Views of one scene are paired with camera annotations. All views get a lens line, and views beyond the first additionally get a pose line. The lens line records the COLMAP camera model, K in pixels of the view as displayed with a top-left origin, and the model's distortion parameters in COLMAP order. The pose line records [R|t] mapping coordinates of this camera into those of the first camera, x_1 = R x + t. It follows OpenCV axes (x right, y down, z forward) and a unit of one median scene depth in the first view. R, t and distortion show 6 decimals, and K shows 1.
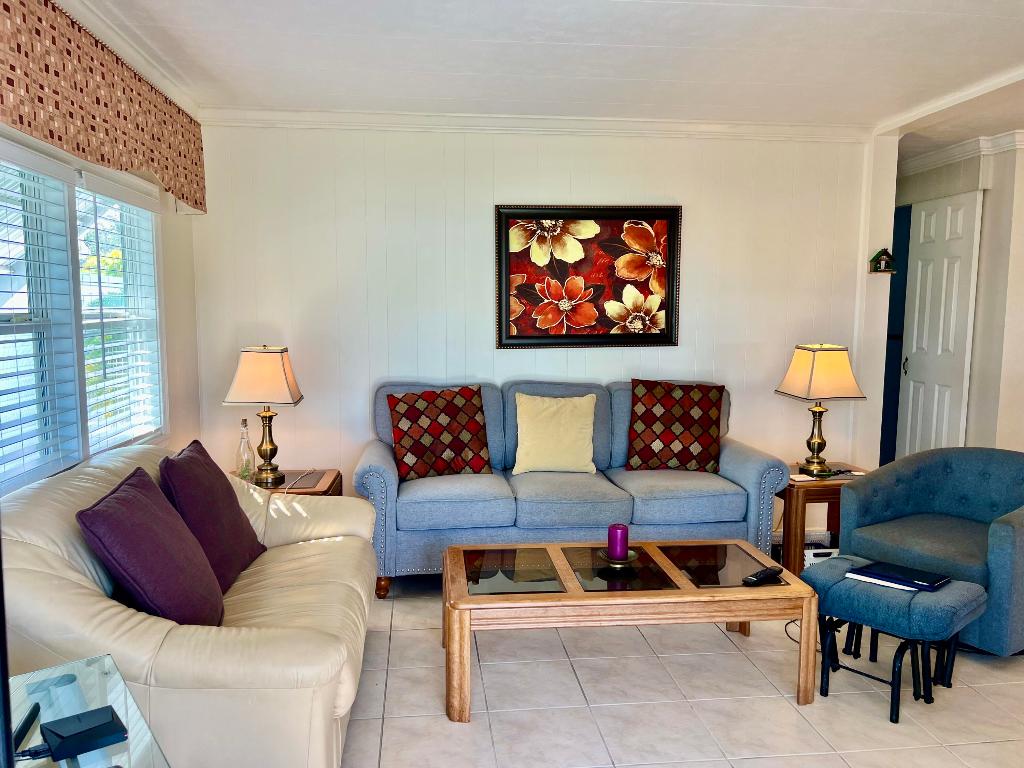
lens RADIAL K [[777.7, 0, 510.4], [0, 777.7, 393.3], [0, 0, 1]] dist [0.071757, -0.074066]
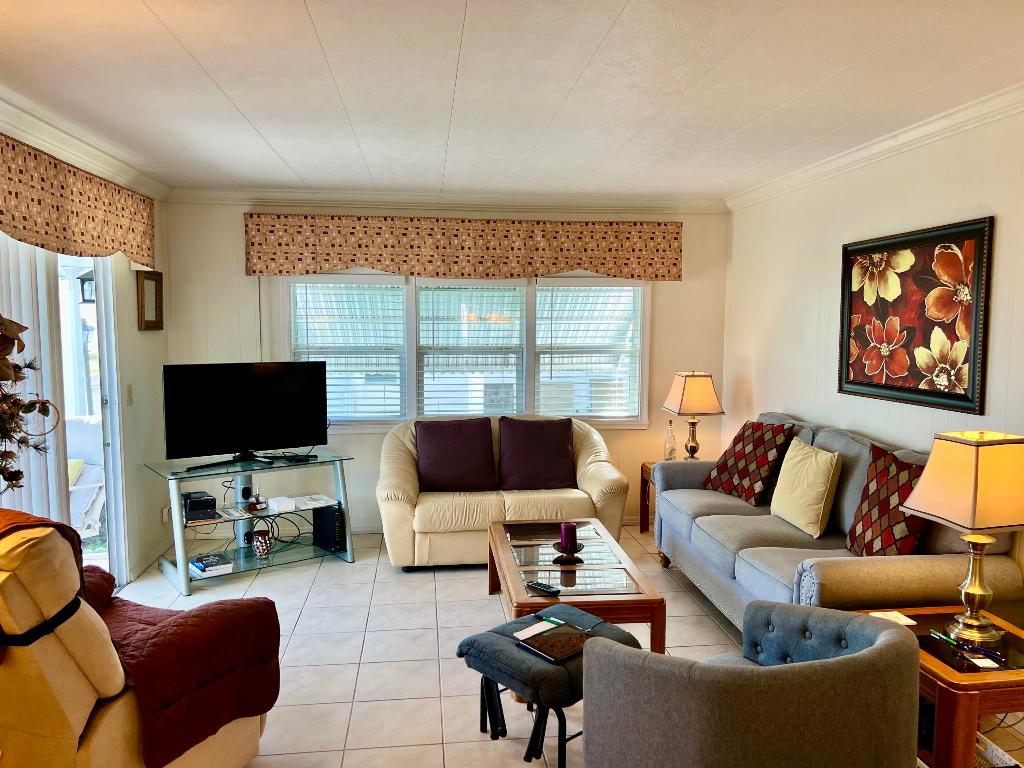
lens RADIAL K [[777.7, 0, 503.4], [0, 777.7, 385.7], [0, 0, 1]] dist [0.071757, -0.074066]
pose [[0.012604, 0.084648, -0.996331, 0.933271], [-0.122538, 0.989031, 0.082478, -0.094423], [0.992384, 0.121048, 0.022838, 0.567027]]
